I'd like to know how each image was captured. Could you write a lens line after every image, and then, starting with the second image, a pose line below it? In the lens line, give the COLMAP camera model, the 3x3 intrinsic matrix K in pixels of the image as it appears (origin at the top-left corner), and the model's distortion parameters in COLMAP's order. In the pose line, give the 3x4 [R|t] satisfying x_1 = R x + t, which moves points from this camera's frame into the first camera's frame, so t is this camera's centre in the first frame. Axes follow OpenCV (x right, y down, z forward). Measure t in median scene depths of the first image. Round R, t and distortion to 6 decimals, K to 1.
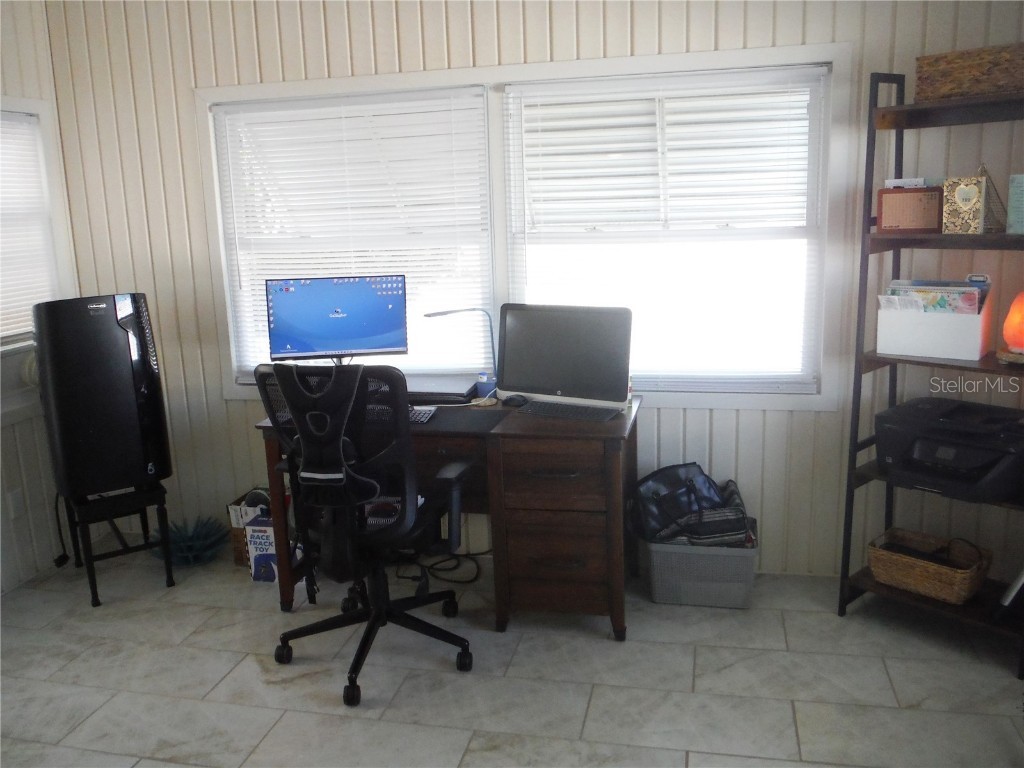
lens RADIAL K [[866.8, 0, 505.0], [0, 866.8, 383.8], [0, 0, 1]] dist [-0.069147, 0.048101]
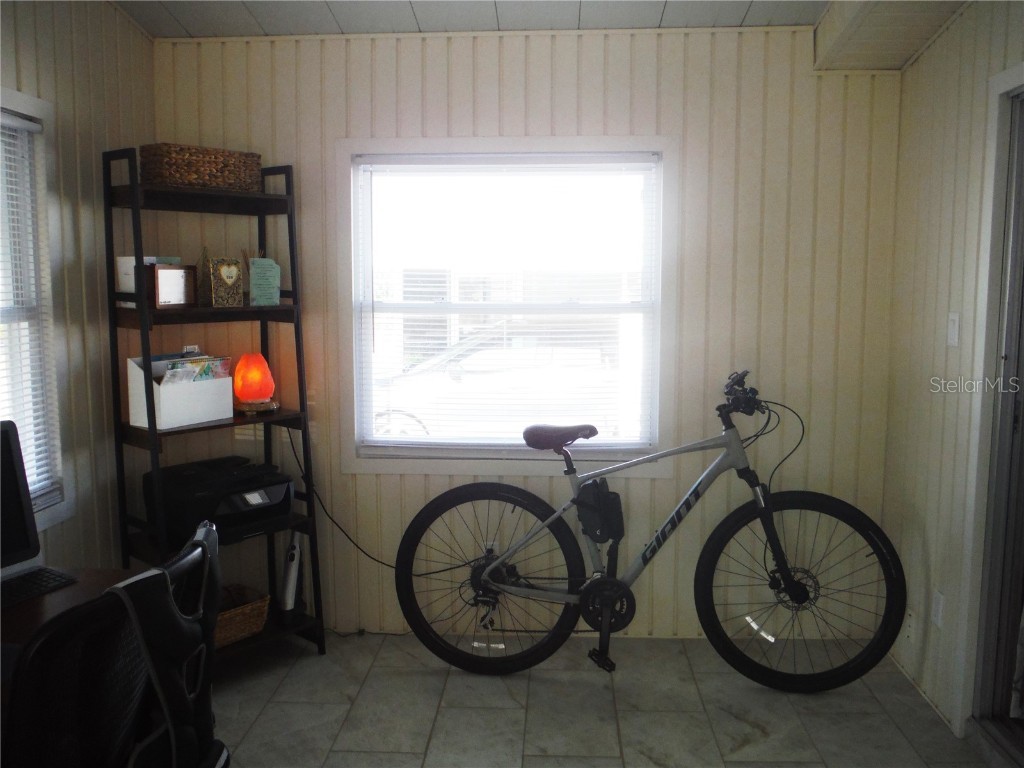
lens RADIAL K [[866.8, 0, 505.0], [0, 866.8, 383.8], [0, 0, 1]] dist [-0.069147, 0.048101]
pose [[-0.157050, -0.081644, 0.984210, -0.575779], [0.220189, 0.968597, 0.115484, -0.110974], [-0.962731, 0.234849, -0.134142, 0.713392]]
